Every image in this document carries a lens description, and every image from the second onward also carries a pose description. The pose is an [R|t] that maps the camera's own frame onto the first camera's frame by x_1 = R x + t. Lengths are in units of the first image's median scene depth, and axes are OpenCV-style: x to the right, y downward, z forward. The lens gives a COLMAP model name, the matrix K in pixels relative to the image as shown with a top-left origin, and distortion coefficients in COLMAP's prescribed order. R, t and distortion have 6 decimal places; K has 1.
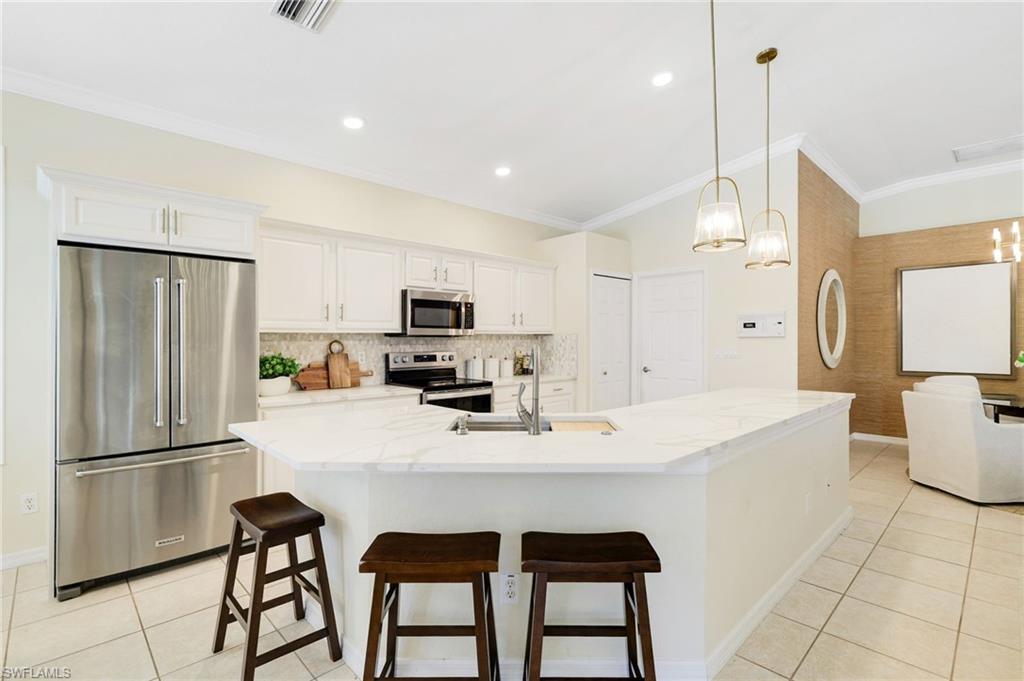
lens RADIAL K [[462.3, 0, 495.4], [0, 462.3, 334.9], [0, 0, 1]] dist [-0.000587, 0.001743]
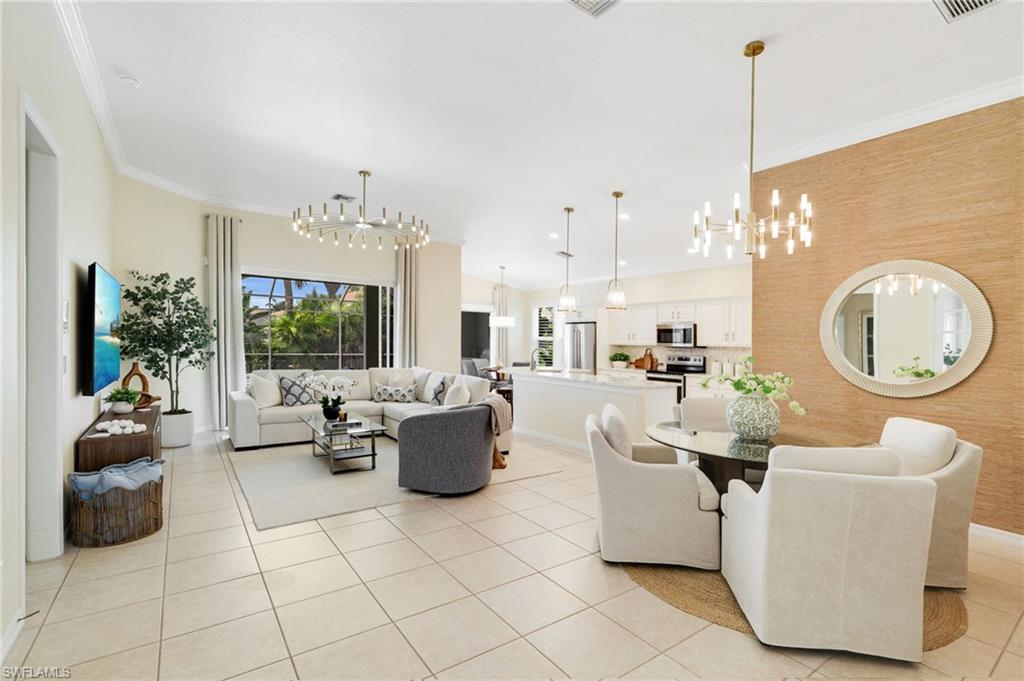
lens RADIAL K [[462.3, 0, 529.6], [0, 462.3, 360.6], [0, 0, 1]] dist [-0.000587, 0.001743]
pose [[-0.117492, 0.036735, -0.992394, 1.803760], [-0.002770, 0.999300, 0.037318, -0.011266], [0.993070, 0.007133, -0.117308, 0.618158]]
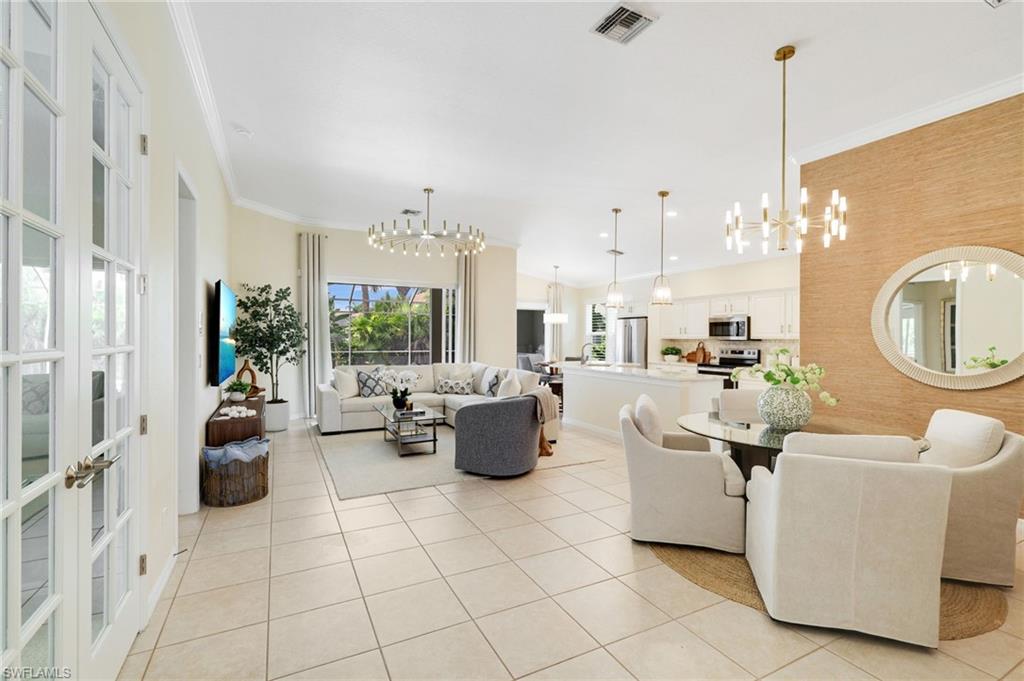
lens RADIAL K [[462.3, 0, 516.0], [0, 462.3, 336.9], [0, 0, 1]] dist [-0.000587, 0.001743]
pose [[-0.279861, -0.000668, -0.960040, 1.880940], [0.012545, 0.999912, -0.004353, -0.013628], [0.959958, -0.013262, -0.279828, 0.673738]]
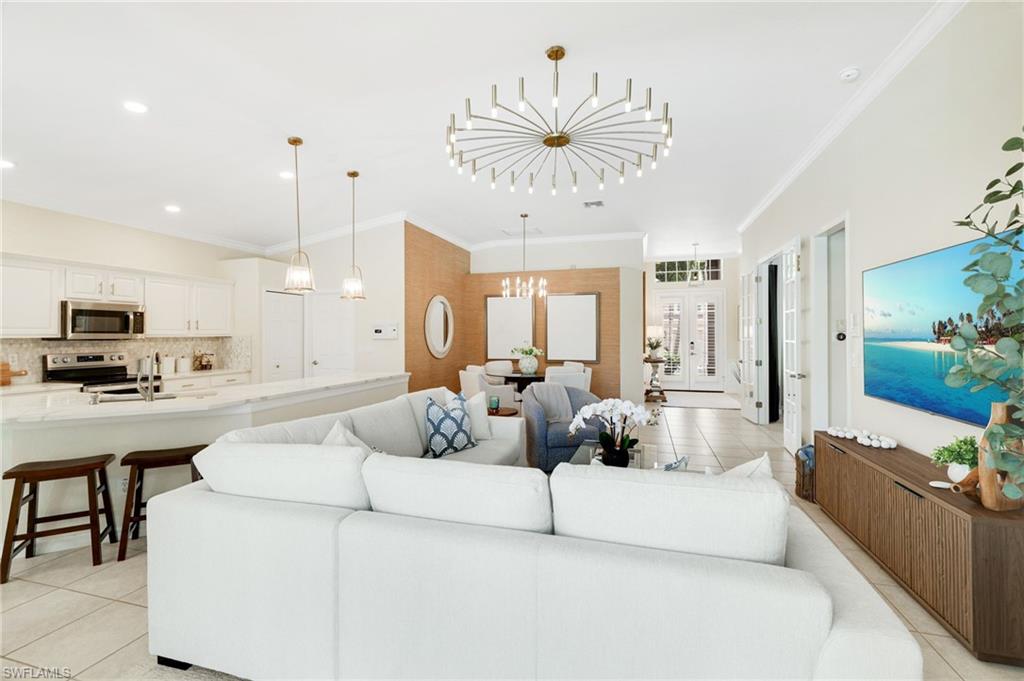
lens RADIAL K [[462.3, 0, 515.8], [0, 462.3, 331.8], [0, 0, 1]] dist [-0.000587, 0.001743]
pose [[0.857611, 0.004421, 0.514279, 0.170880], [-0.005662, 0.999984, 0.000845, -0.024200], [-0.514267, -0.003637, 0.857622, -0.565429]]
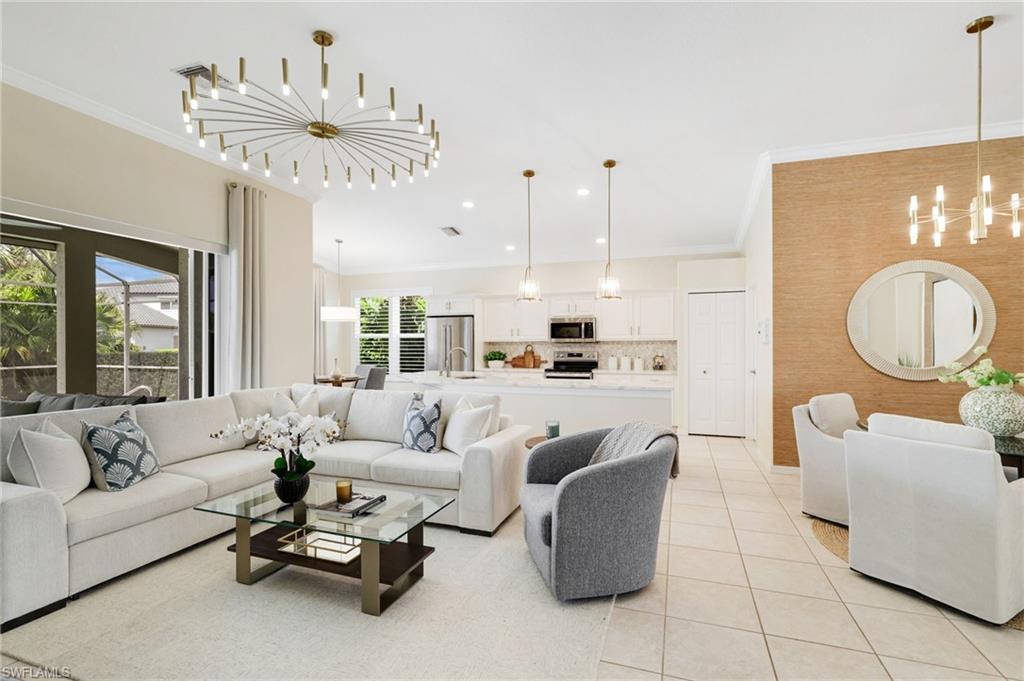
lens RADIAL K [[482.2, 0, 532.7], [0, 482.2, 343.5], [0, 0, 1]] dist [-0.002346, -0.000139]
pose [[0.454280, 0.001909, -0.890857, 1.415833], [0.018353, 0.999765, 0.011501, -0.017740], [0.890670, -0.021574, 0.454138, 0.025439]]
